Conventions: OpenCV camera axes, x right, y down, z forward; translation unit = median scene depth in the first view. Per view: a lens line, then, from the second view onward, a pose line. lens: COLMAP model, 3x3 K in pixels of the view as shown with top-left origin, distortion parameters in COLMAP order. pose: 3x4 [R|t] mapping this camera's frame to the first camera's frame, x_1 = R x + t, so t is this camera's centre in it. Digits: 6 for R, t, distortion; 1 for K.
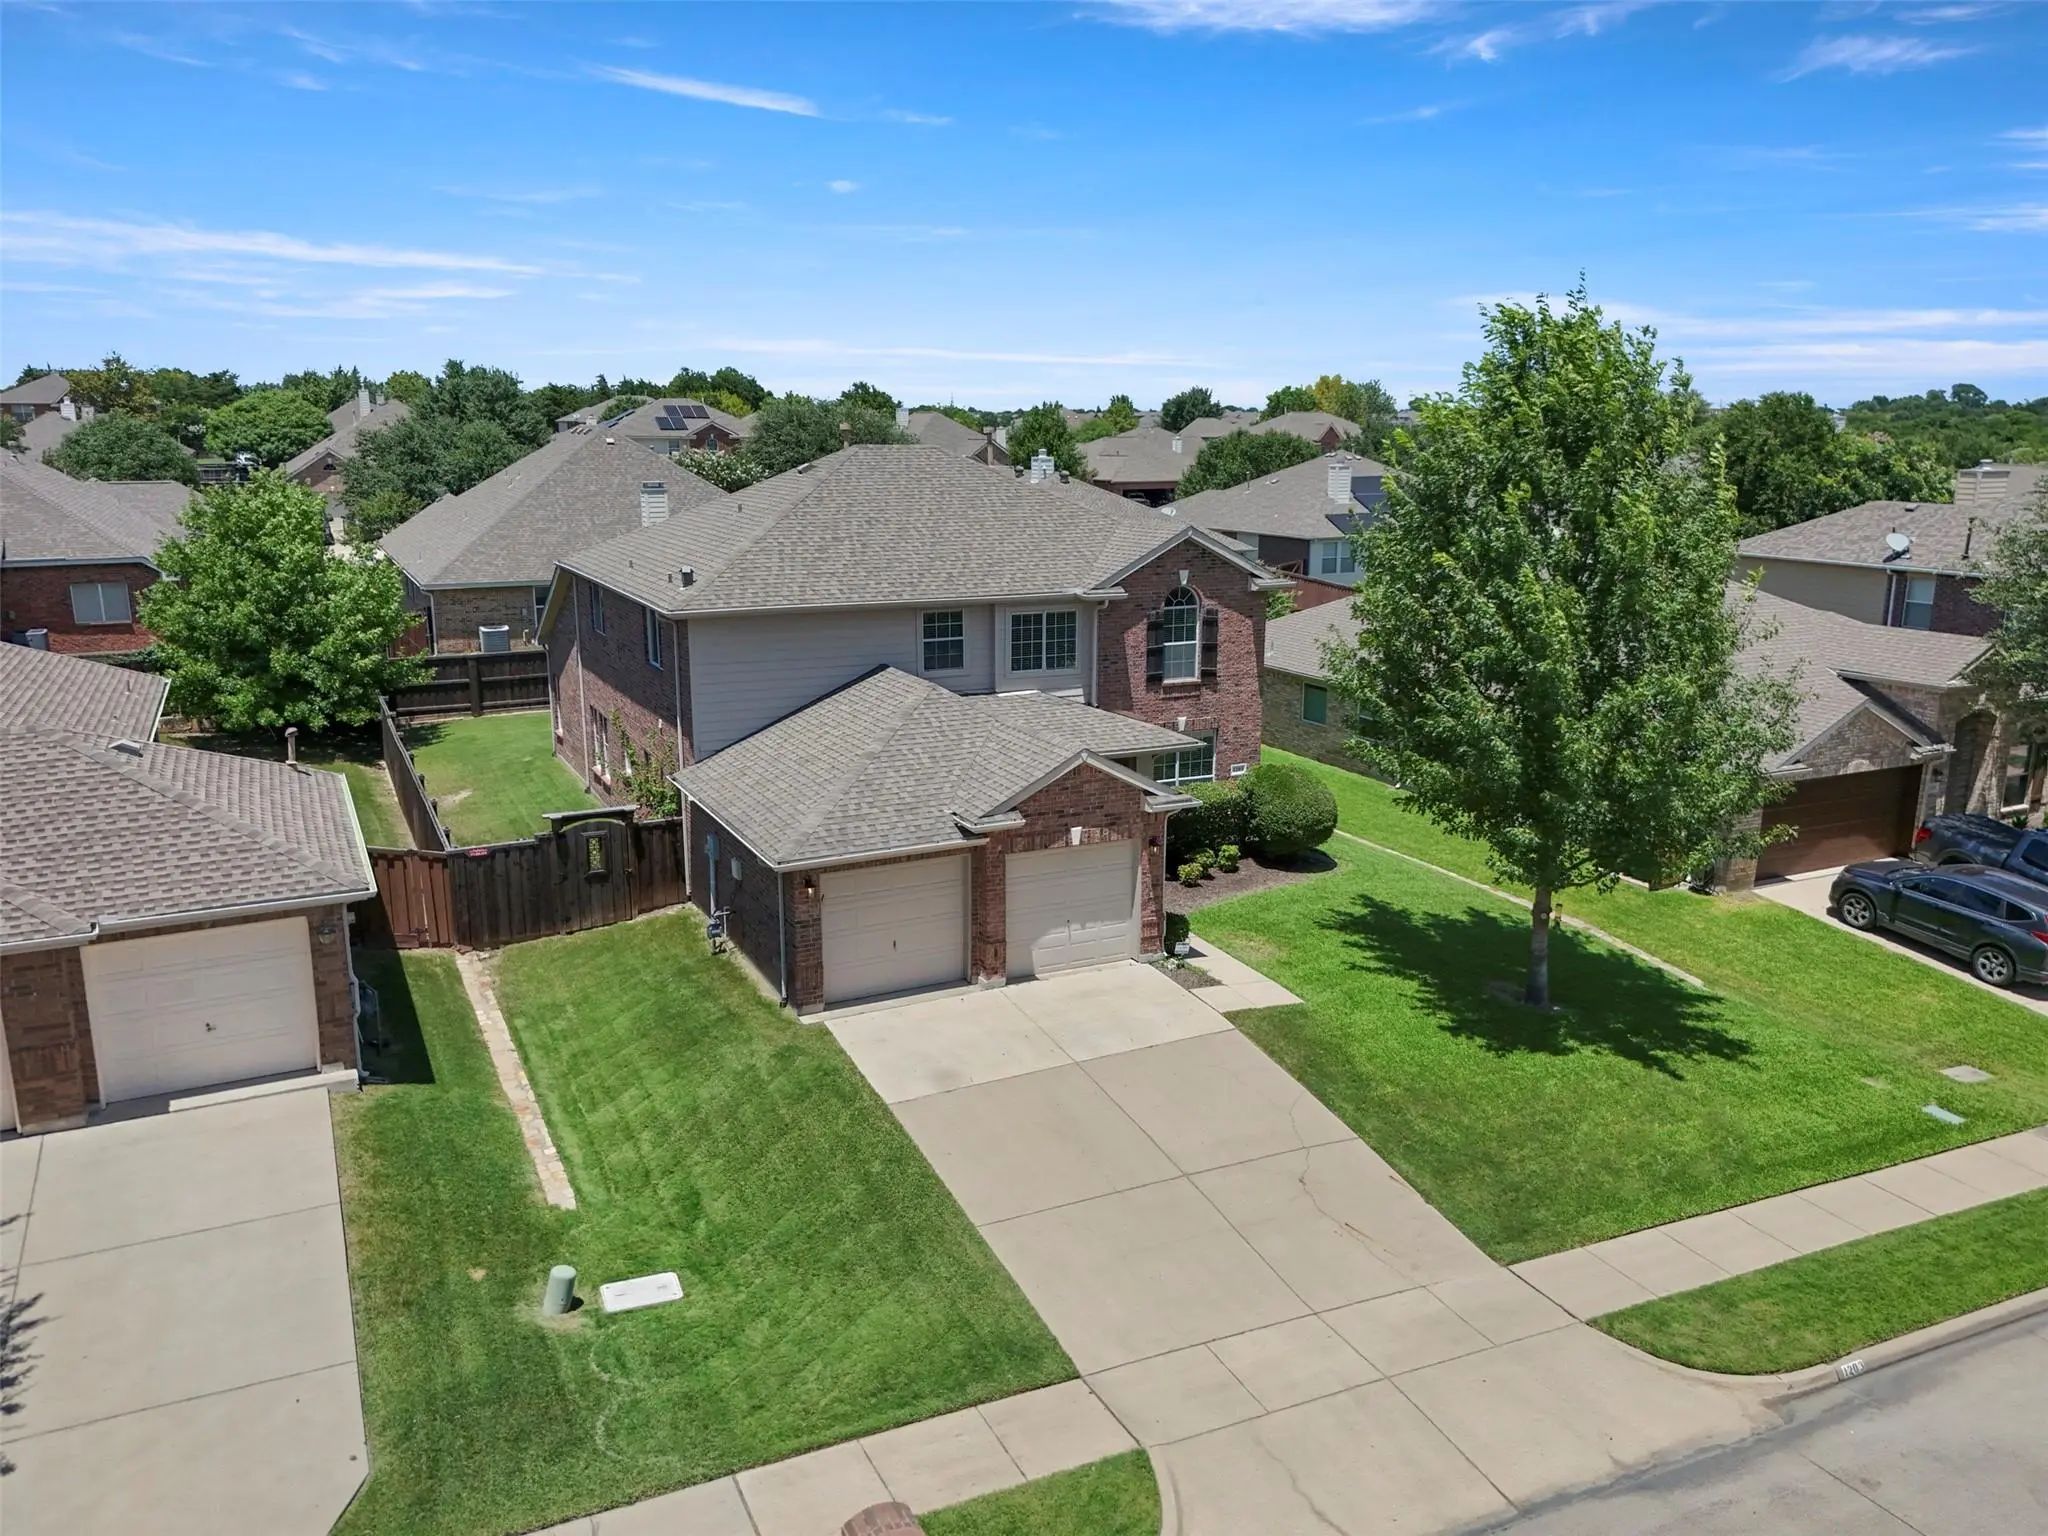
lens RADIAL K [[1525.4, 0, 998.8], [0, 1525.4, 768.0], [0, 0, 1]] dist [0.033226, -0.009454]
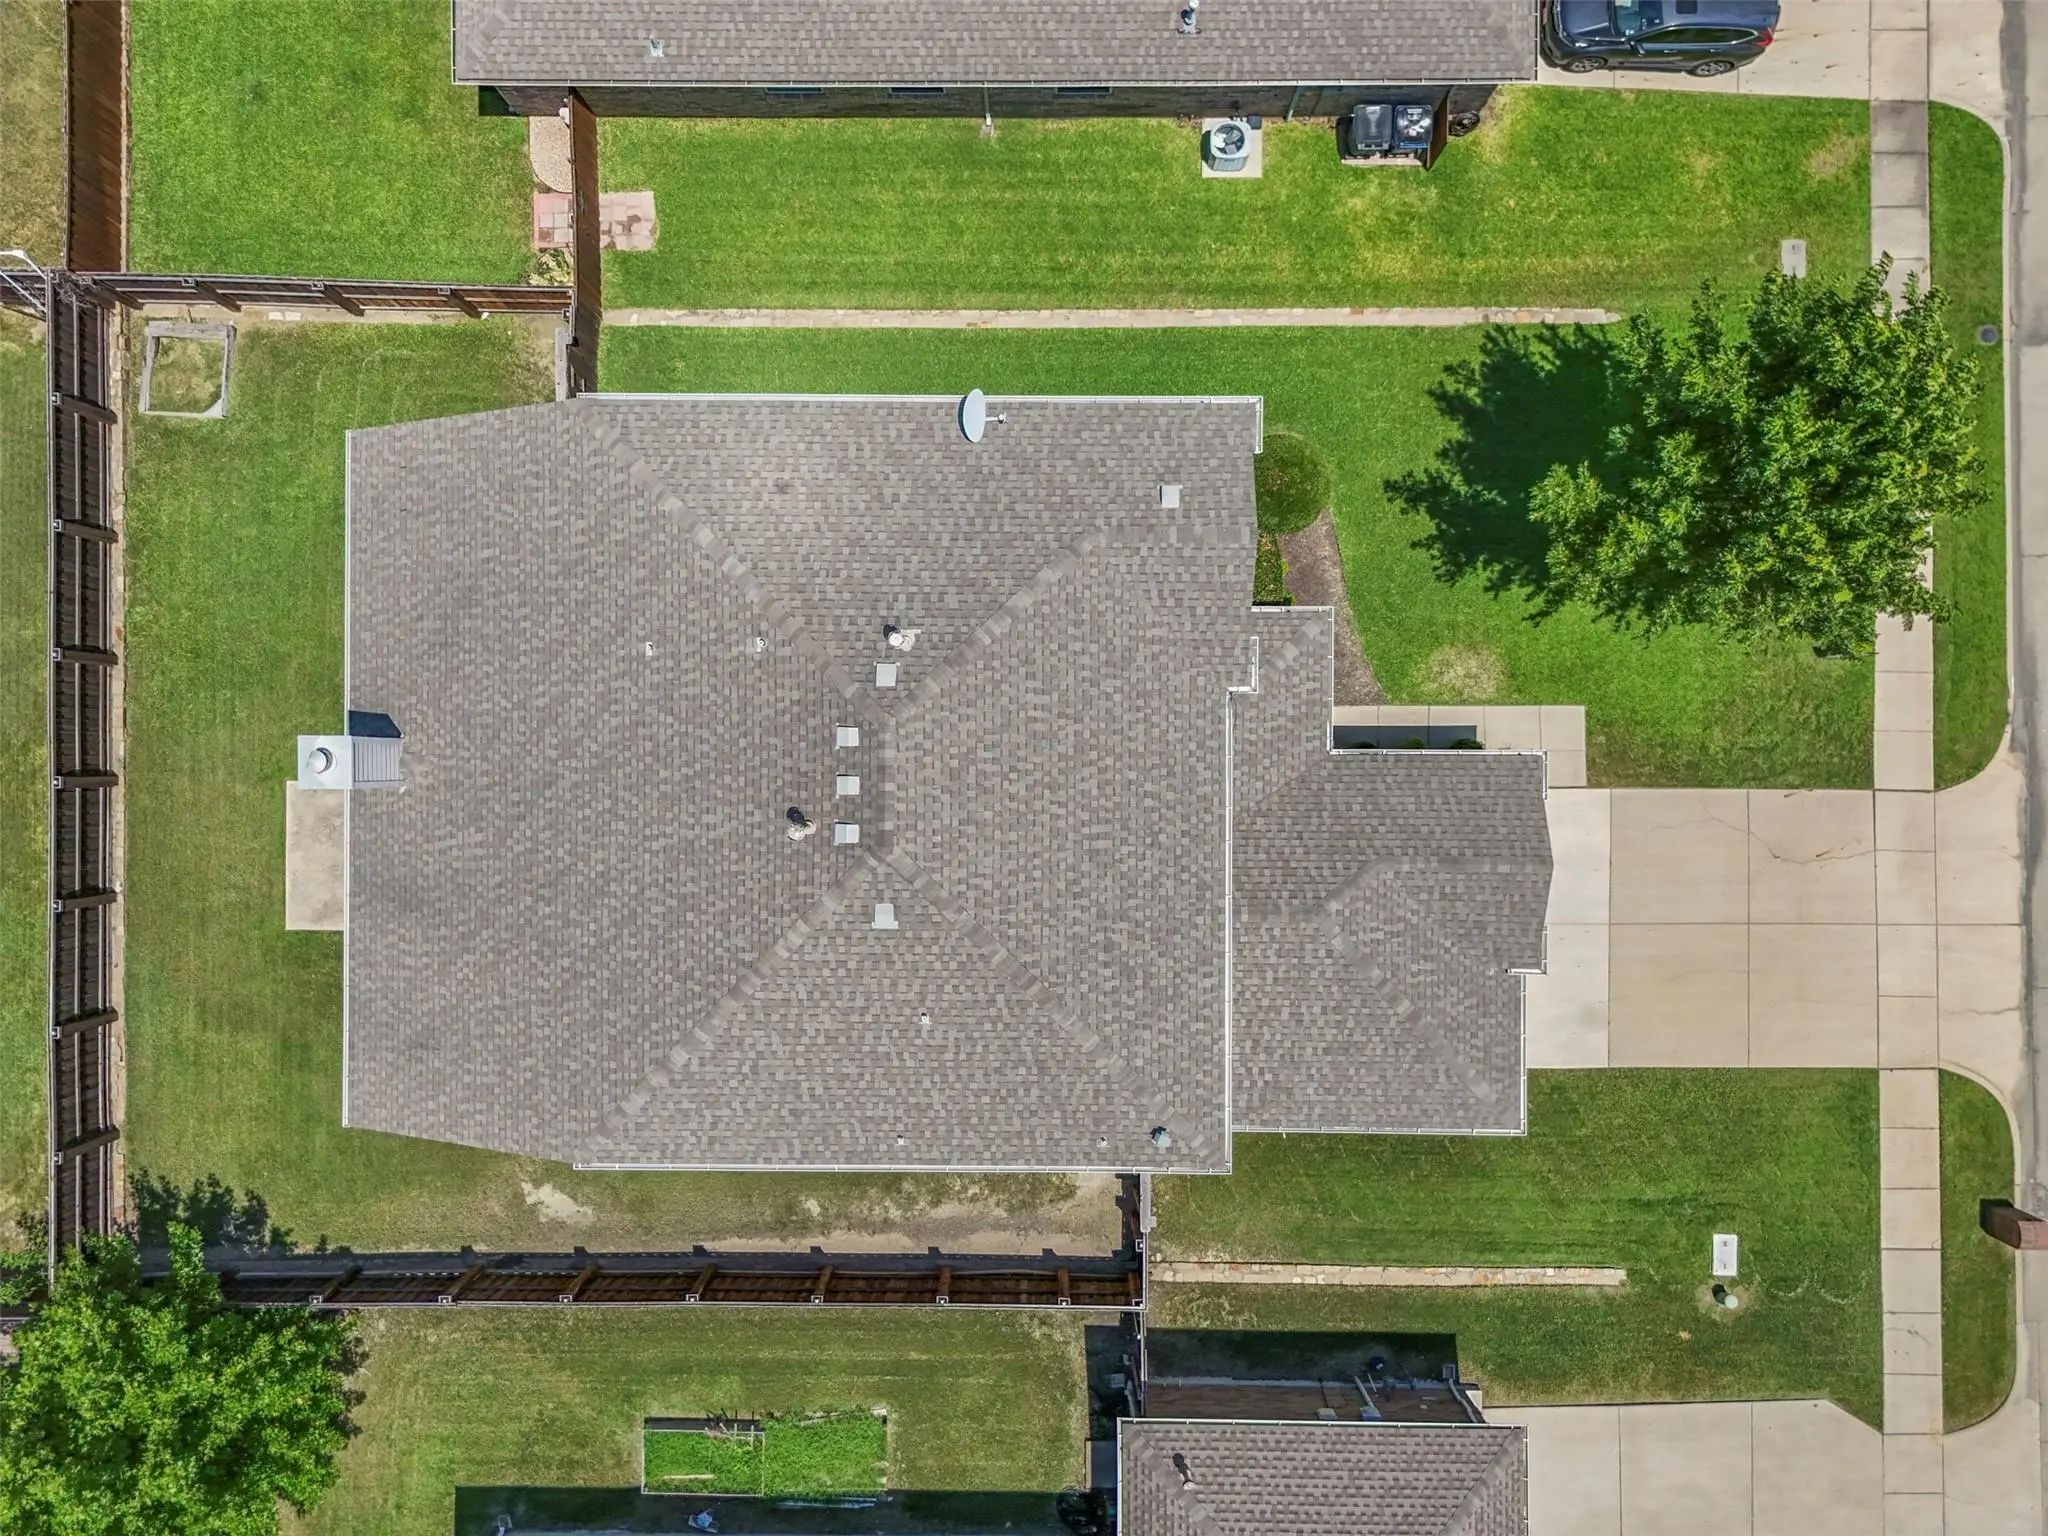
lens RADIAL K [[1525.4, 0, 998.8], [0, 1525.4, 768.0], [0, 0, 1]] dist [0.033226, -0.009454]
pose [[0.433694, -0.900963, -0.013210, -0.042002], [0.212709, 0.088123, 0.973134, -1.207430], [-0.875594, -0.424852, 0.229861, 1.123604]]
